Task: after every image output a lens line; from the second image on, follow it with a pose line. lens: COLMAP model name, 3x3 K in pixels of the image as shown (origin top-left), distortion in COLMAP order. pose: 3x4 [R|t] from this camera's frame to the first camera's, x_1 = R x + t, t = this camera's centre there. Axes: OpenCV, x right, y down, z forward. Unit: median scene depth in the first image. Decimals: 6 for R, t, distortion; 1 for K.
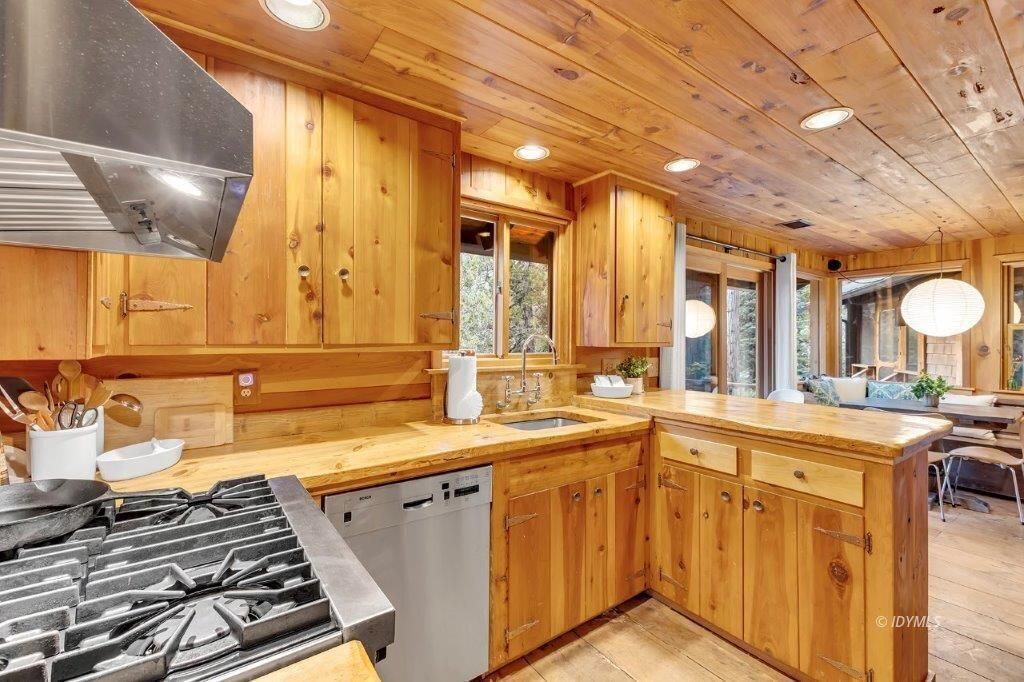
lens RADIAL K [[443.9, 0, 512.0], [0, 443.9, 341.0], [0, 0, 1]] dist [0.005812, 0.000252]
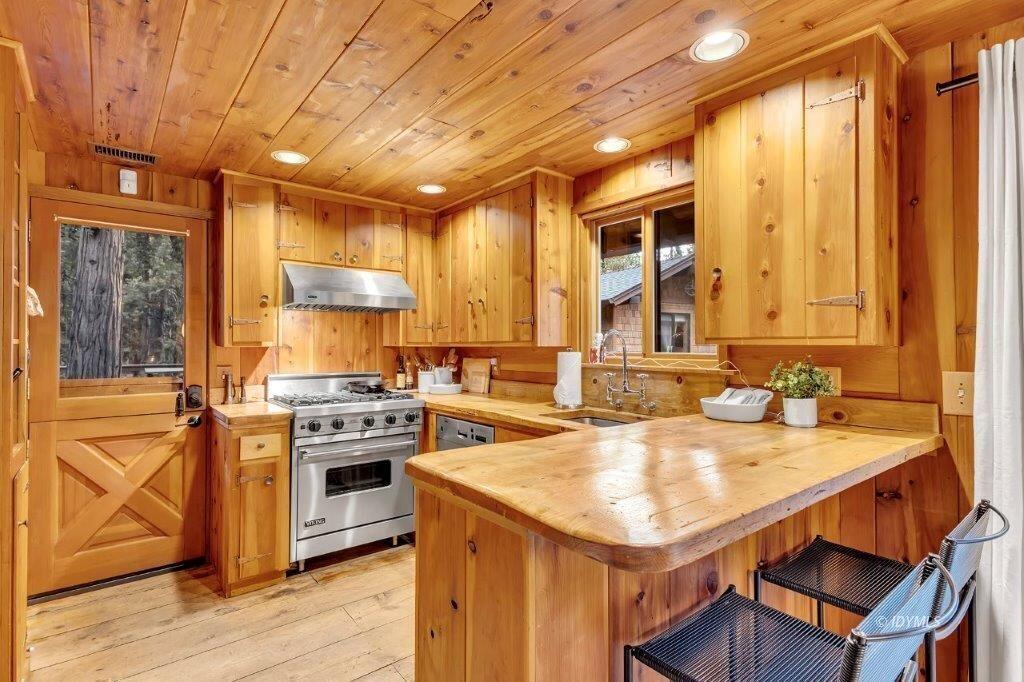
lens RADIAL K [[499.4, 0, 512.0], [0, 499.4, 341.0], [0, 0, 1]] dist [0.015452, -0.000253]
pose [[0.042937, -0.012564, -0.998999, 1.541726], [-0.001356, 0.999919, -0.012634, 0.027784], [0.999077, 0.001897, 0.042916, 1.003178]]
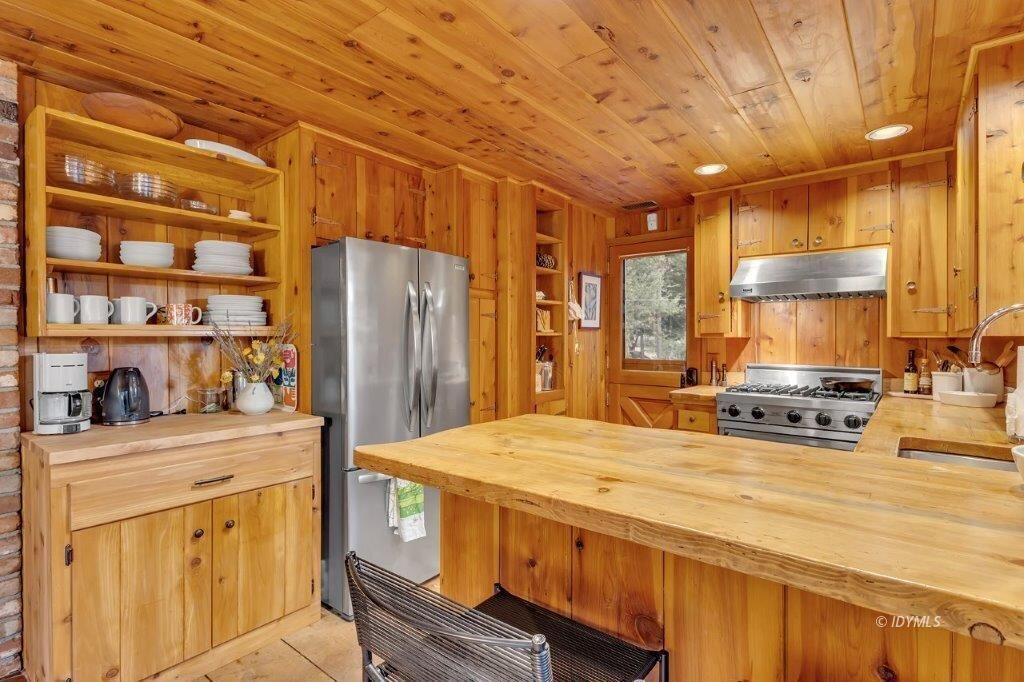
lens RADIAL K [[499.4, 0, 512.0], [0, 499.4, 341.0], [0, 0, 1]] dist [0.015452, -0.000253]
pose [[-0.964676, -0.004460, -0.263400, 1.092190], [-0.005815, 0.999974, 0.004365, 0.036569], [0.263374, 0.005742, -0.964677, 1.898333]]
